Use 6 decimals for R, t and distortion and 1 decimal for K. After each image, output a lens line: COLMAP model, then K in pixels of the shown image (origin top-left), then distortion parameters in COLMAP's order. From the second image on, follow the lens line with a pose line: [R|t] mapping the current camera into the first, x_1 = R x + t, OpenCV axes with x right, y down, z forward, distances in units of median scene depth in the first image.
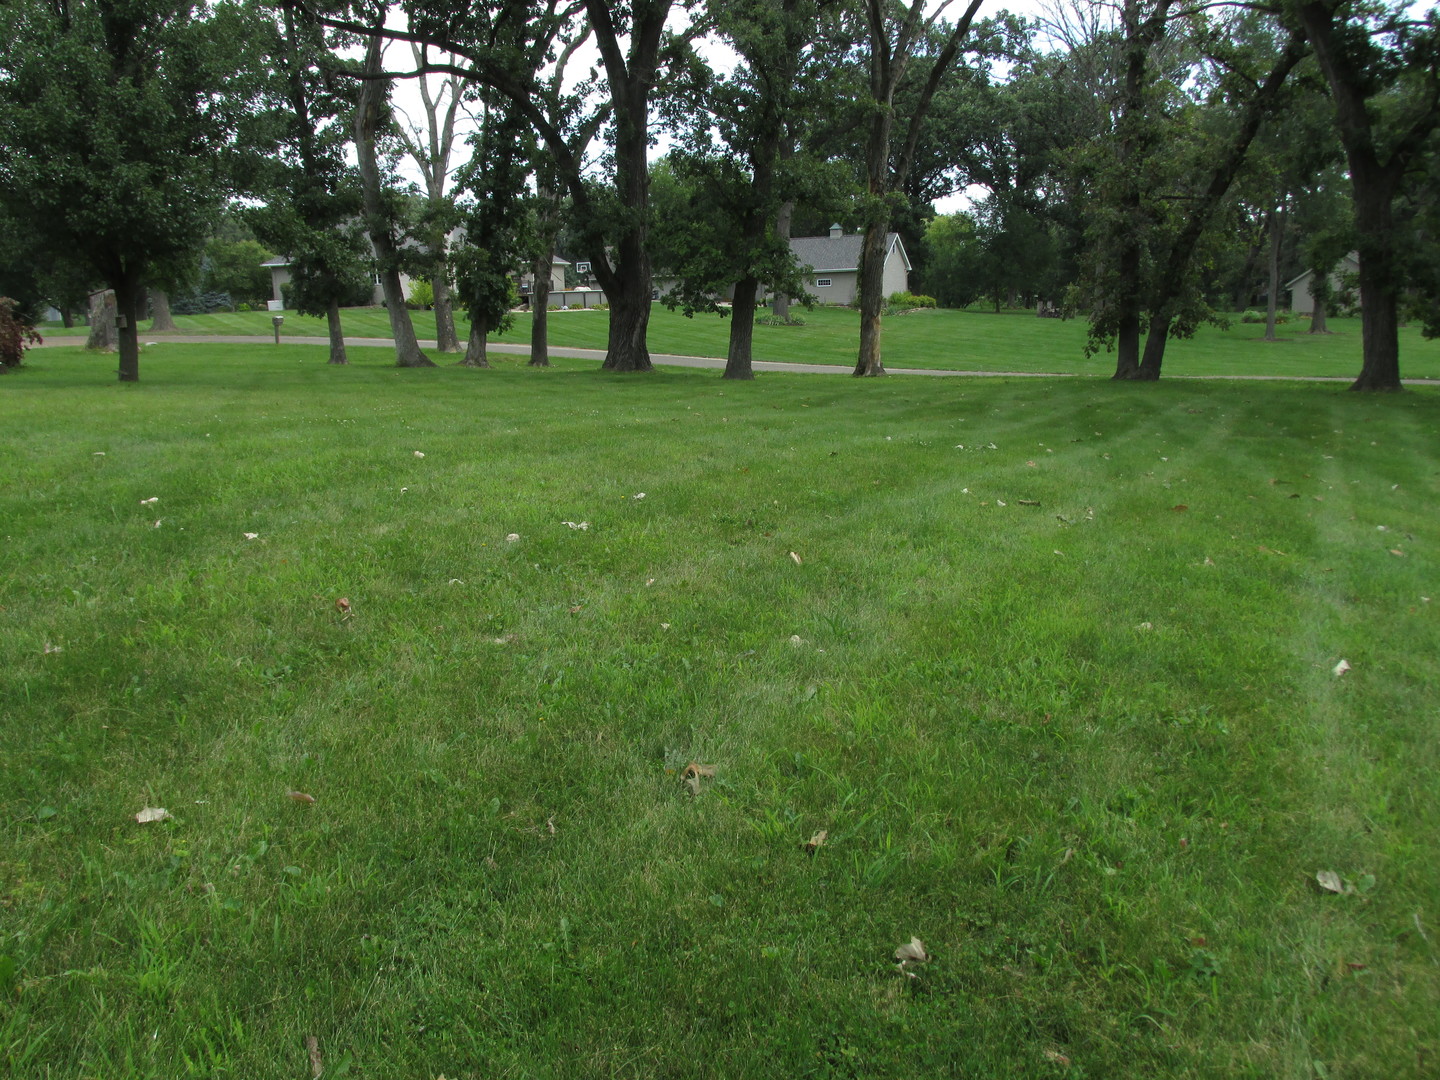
lens RADIAL K [[1197.1, 0, 719.9], [0, 1197.1, 539.4], [0, 0, 1]] dist [-0.041730, 0.022626]
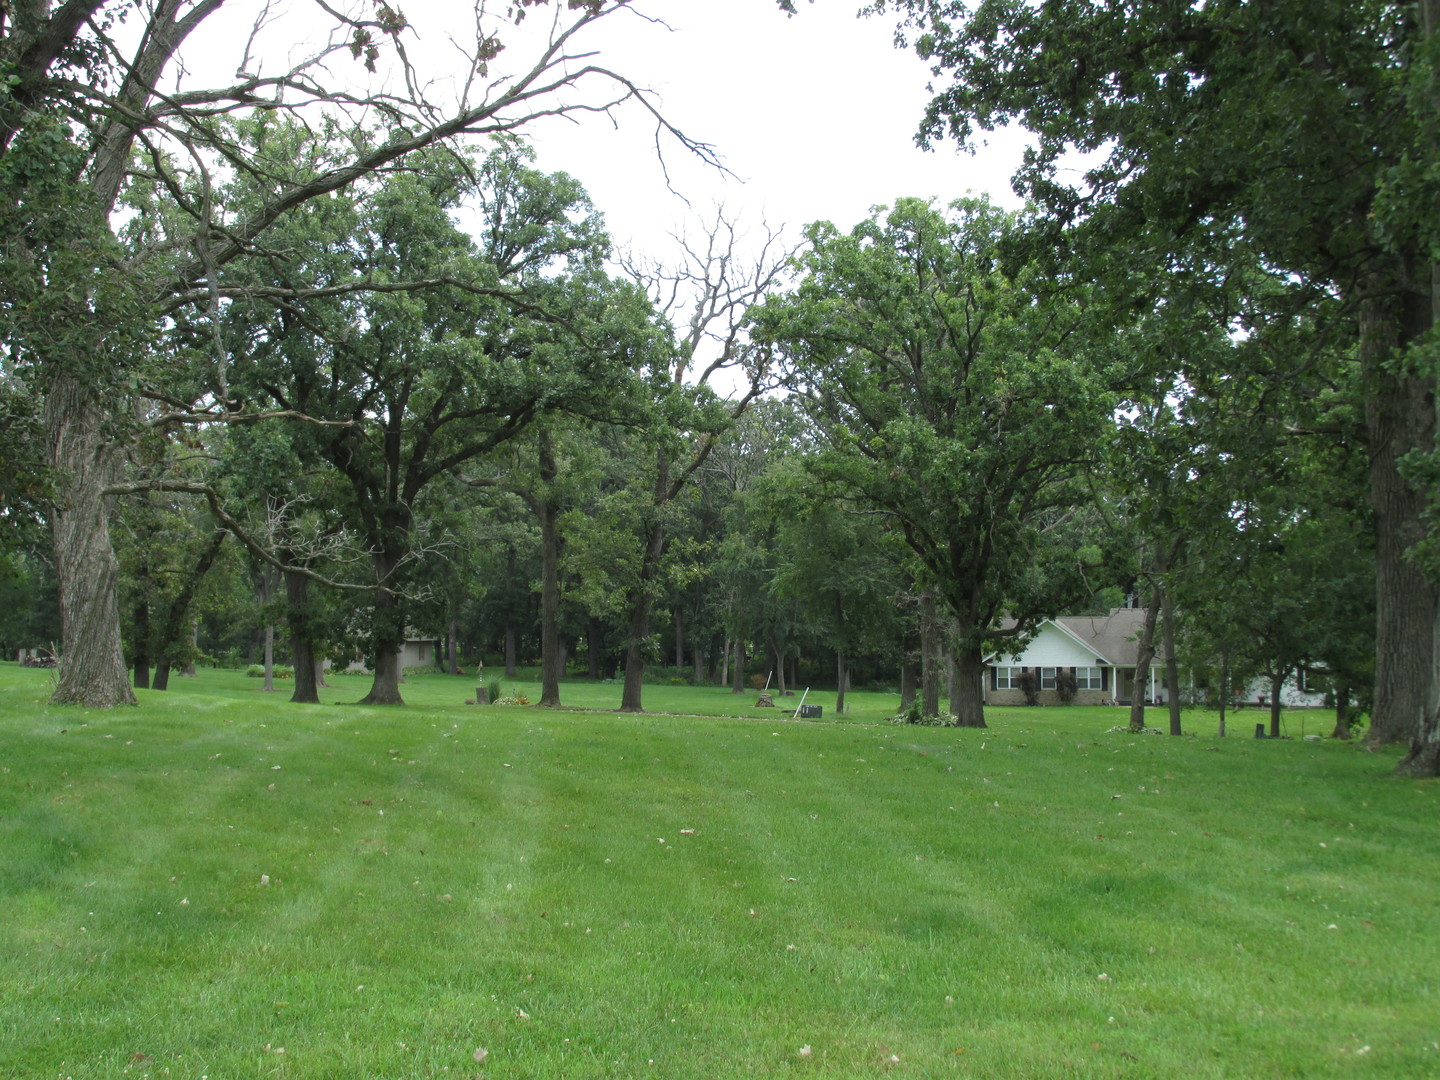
lens RADIAL K [[1882.3, 0, 719.9], [0, 1882.3, 539.7], [0, 0, 1]] dist [-0.007867, 0.000000]
pose [[0.802234, 0.066445, 0.593301, -0.413734], [0.089142, 0.969315, -0.229089, 0.238738], [-0.590317, 0.236670, 0.771695, -1.089474]]
